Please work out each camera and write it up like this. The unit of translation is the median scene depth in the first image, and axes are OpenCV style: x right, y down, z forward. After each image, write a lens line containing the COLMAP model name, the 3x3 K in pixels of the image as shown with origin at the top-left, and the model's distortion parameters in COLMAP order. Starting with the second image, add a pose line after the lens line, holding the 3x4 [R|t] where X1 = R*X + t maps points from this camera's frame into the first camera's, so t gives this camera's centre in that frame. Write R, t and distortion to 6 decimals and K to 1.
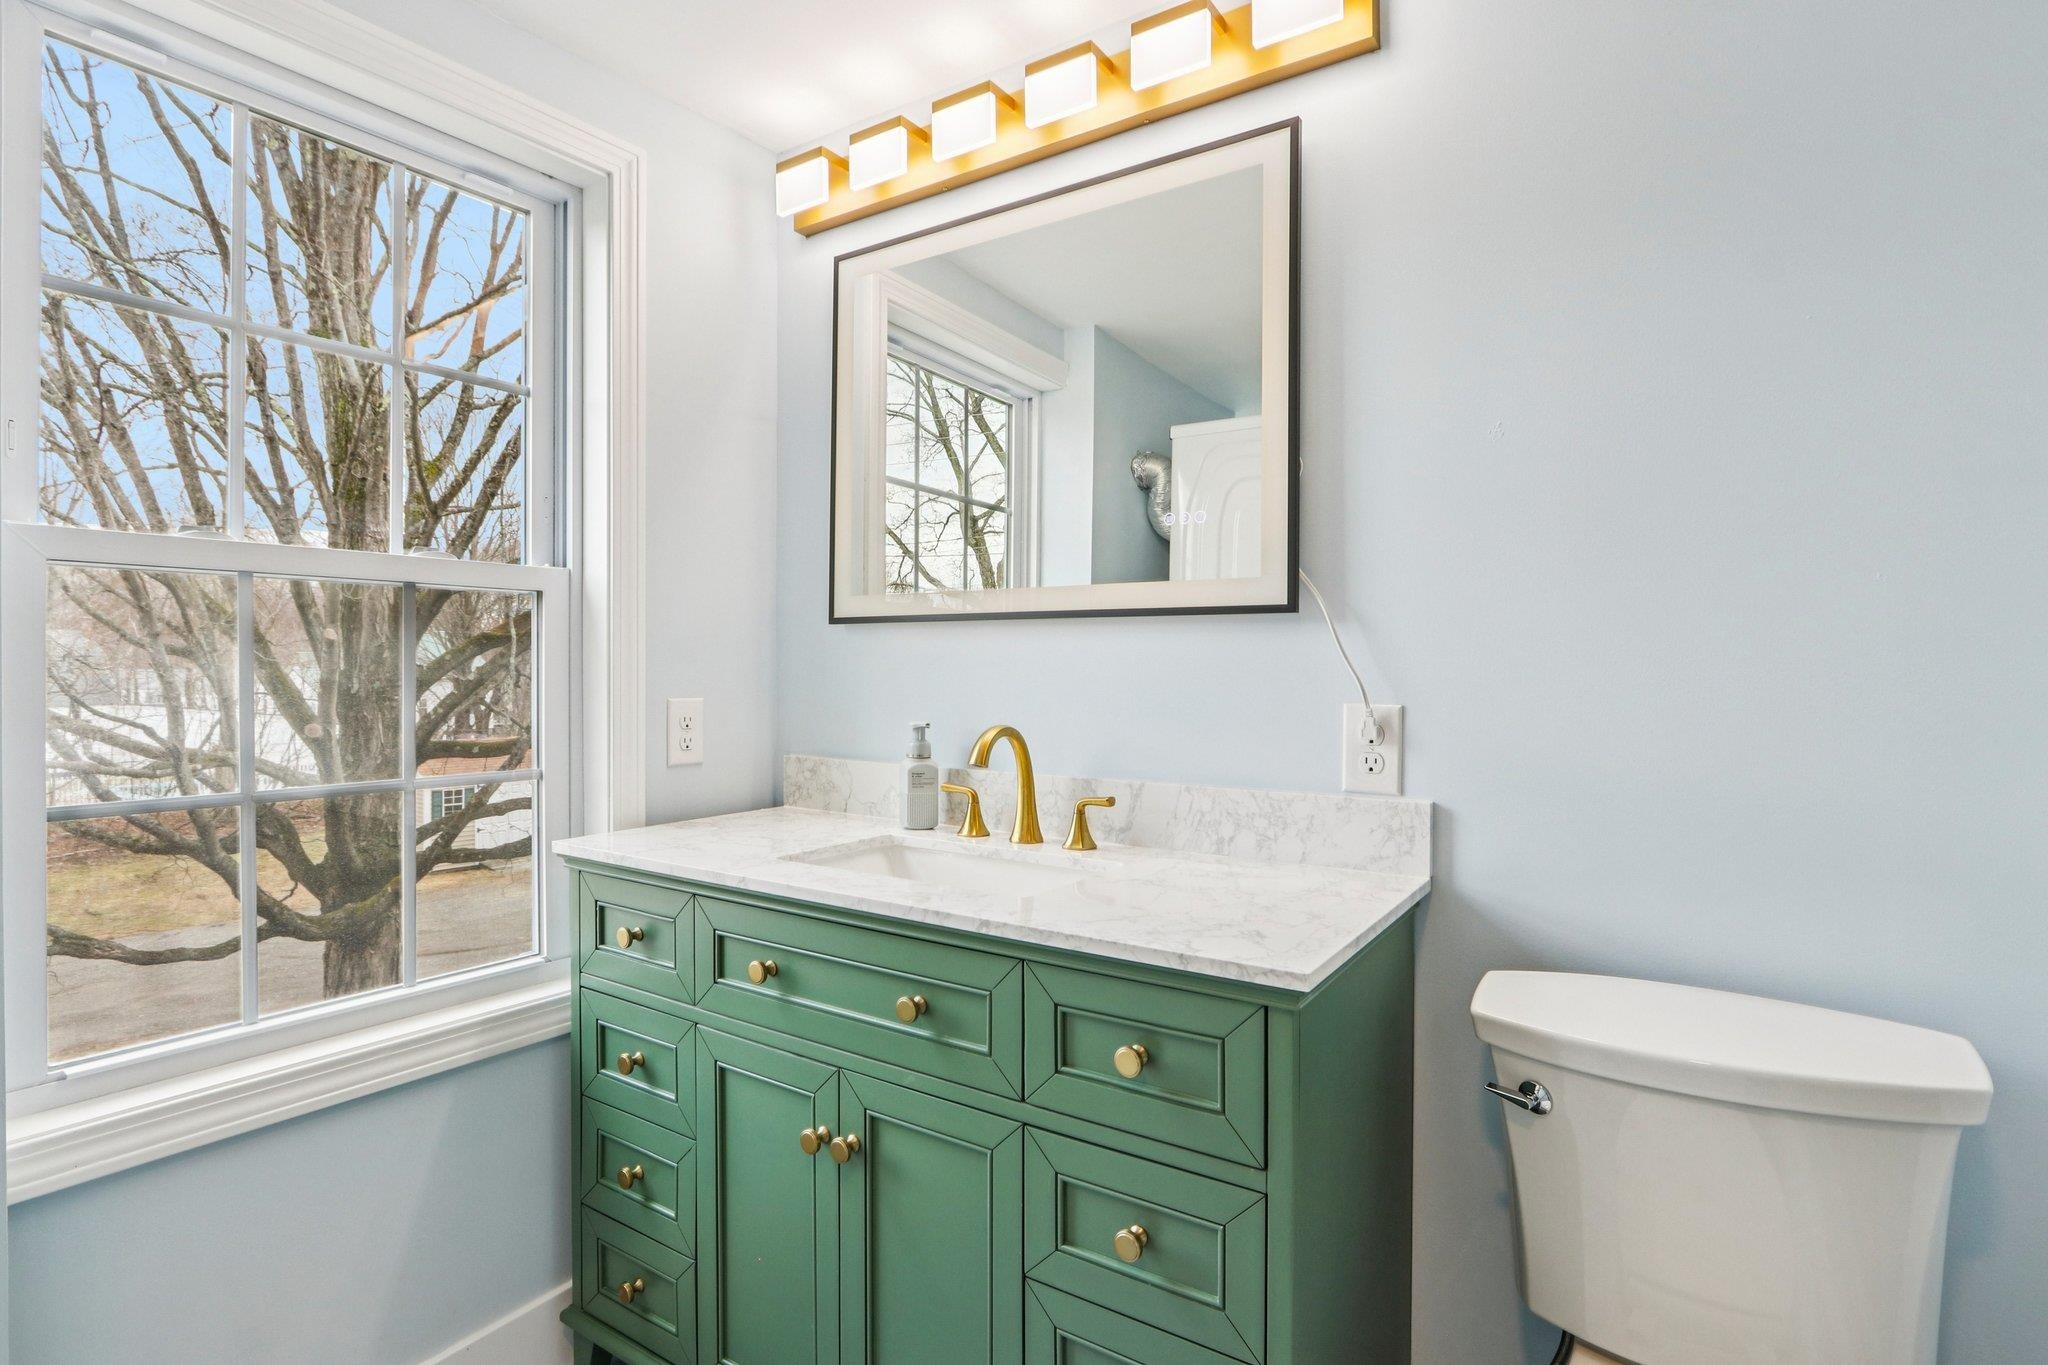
lens RADIAL K [[1023.1, 0, 1024.0], [0, 1023.1, 682.5], [0, 0, 1]] dist [-0.018240, 0.000094]
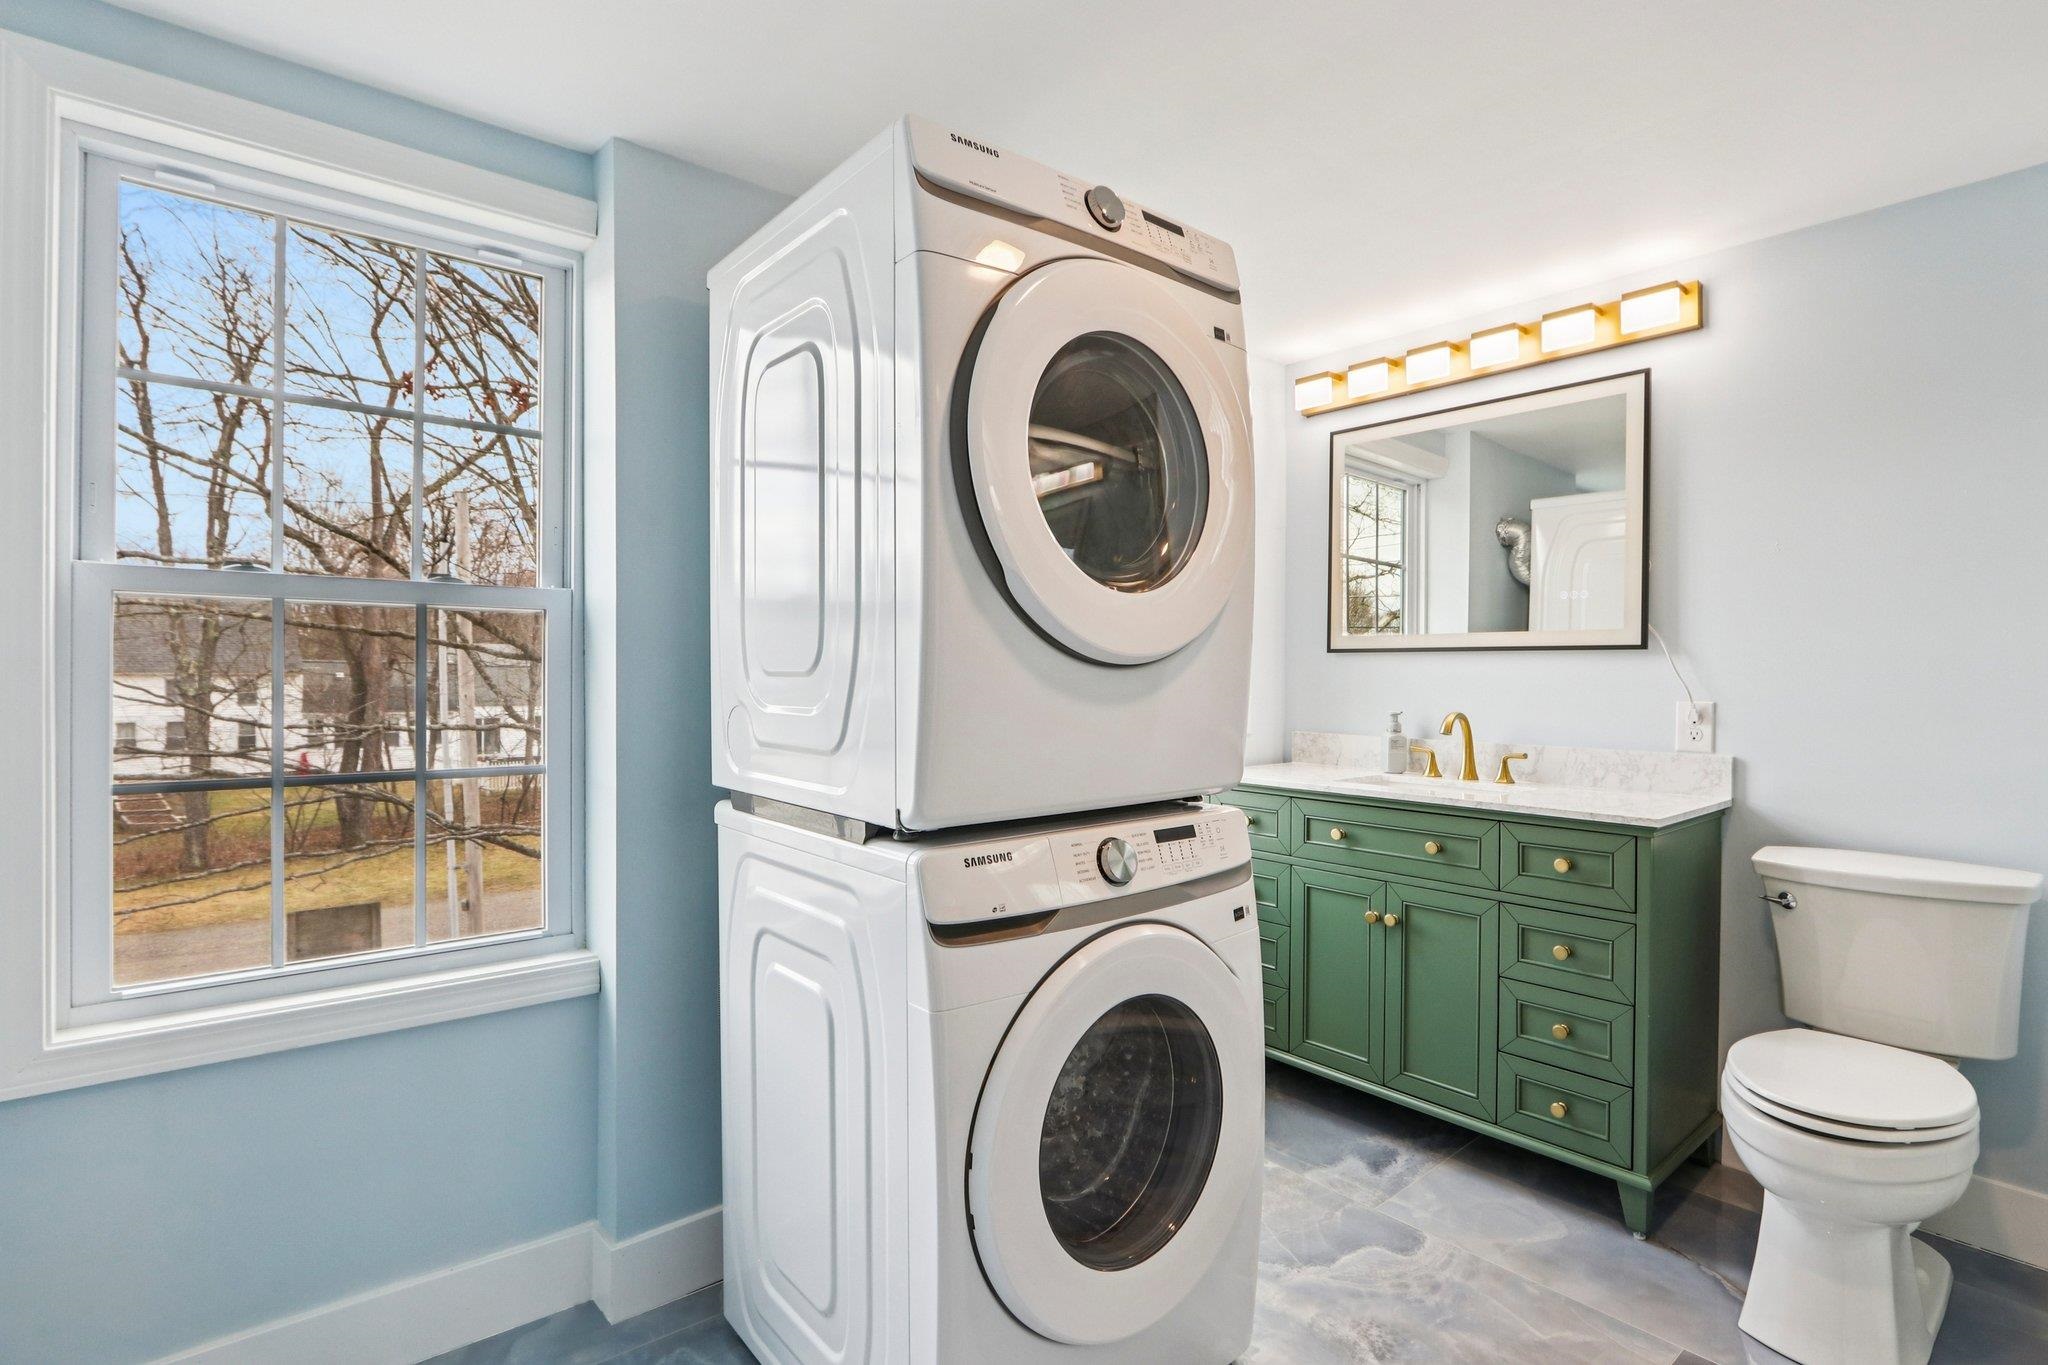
lens RADIAL K [[983.8, 0, 1027.1], [0, 983.8, 688.3], [0, 0, 1]] dist [-0.009512, -0.001972]
pose [[0.961550, 0.007222, -0.274533, -0.298172], [-0.008223, 0.999963, -0.002495, 0.012093], [0.274505, 0.004657, 0.961574, -0.924471]]
